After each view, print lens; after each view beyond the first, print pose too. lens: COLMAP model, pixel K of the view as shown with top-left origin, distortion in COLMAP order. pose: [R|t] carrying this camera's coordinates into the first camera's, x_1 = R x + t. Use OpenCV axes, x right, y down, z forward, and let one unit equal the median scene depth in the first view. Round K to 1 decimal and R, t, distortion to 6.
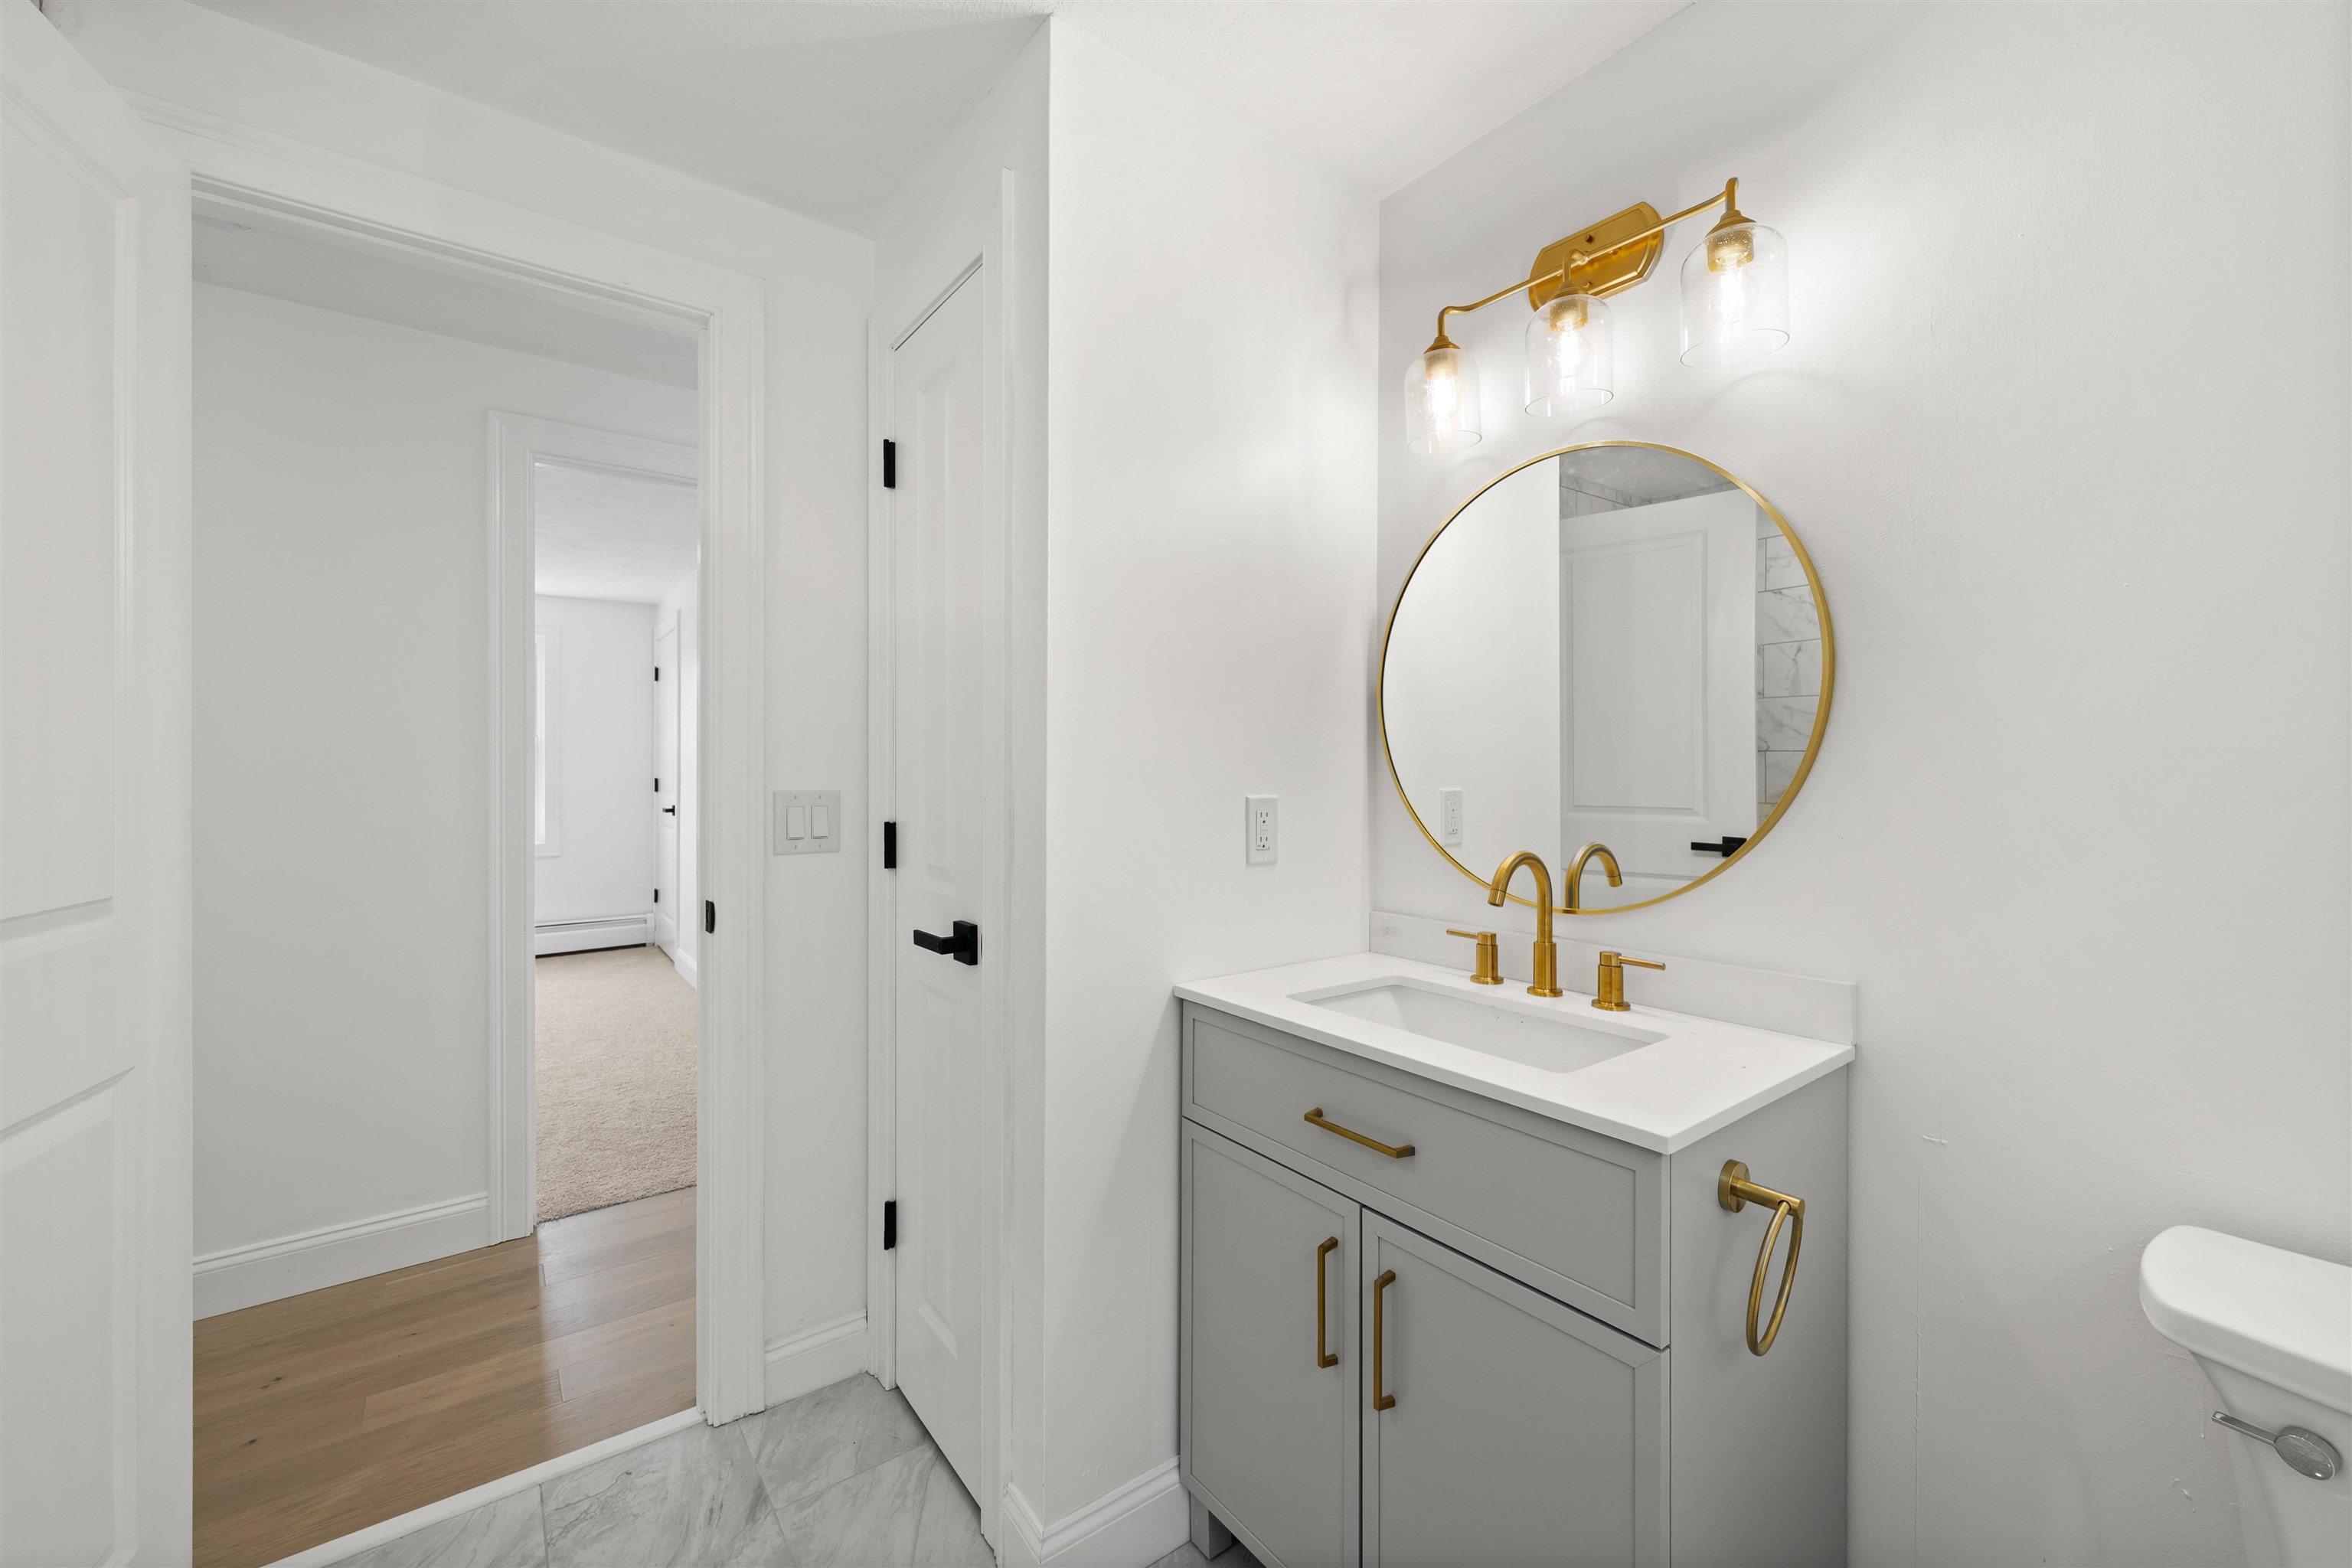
lens RADIAL K [[952.9, 0, 1167.4], [0, 952.9, 771.5], [0, 0, 1]] dist [-0.023945, -0.000036]
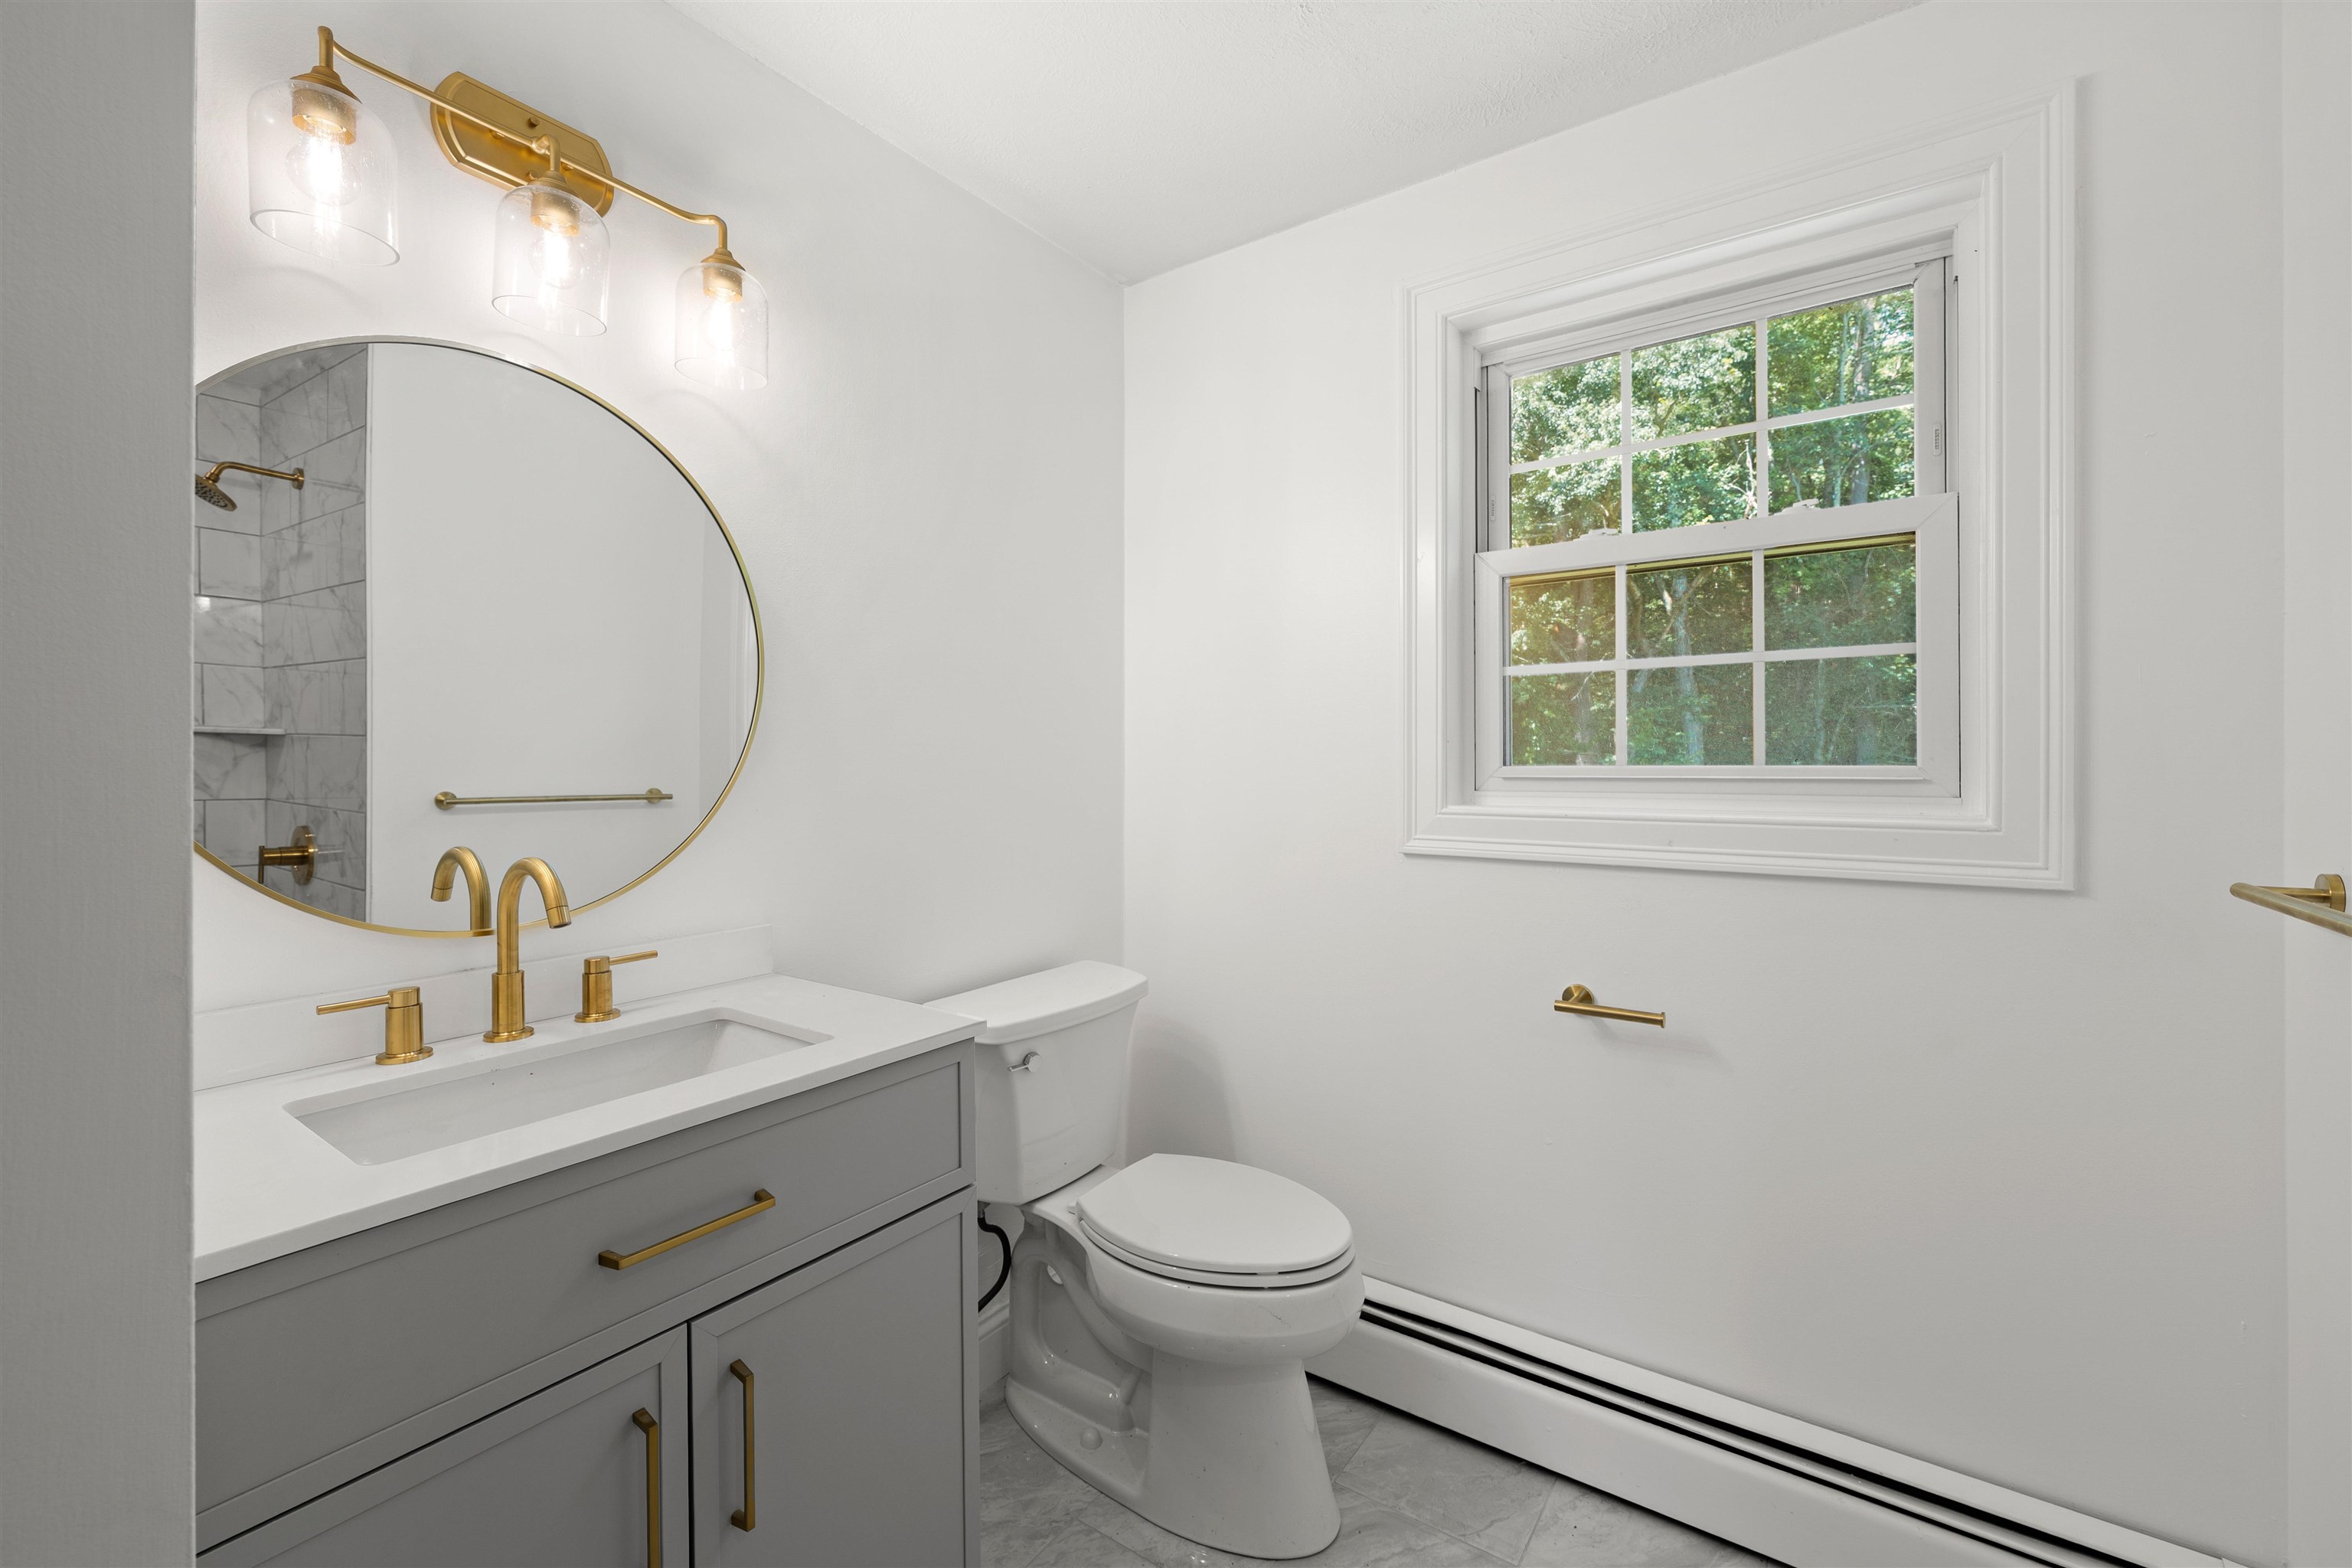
lens RADIAL K [[1018.2, 0, 1156.5], [0, 1018.2, 765.0], [0, 0, 1]] dist [0.002396, -0.001071]
pose [[-0.302210, -0.004100, 0.953233, -0.588193], [0.008165, 0.999943, 0.006890, 0.004934], [-0.953206, 0.009865, -0.302159, 0.751263]]
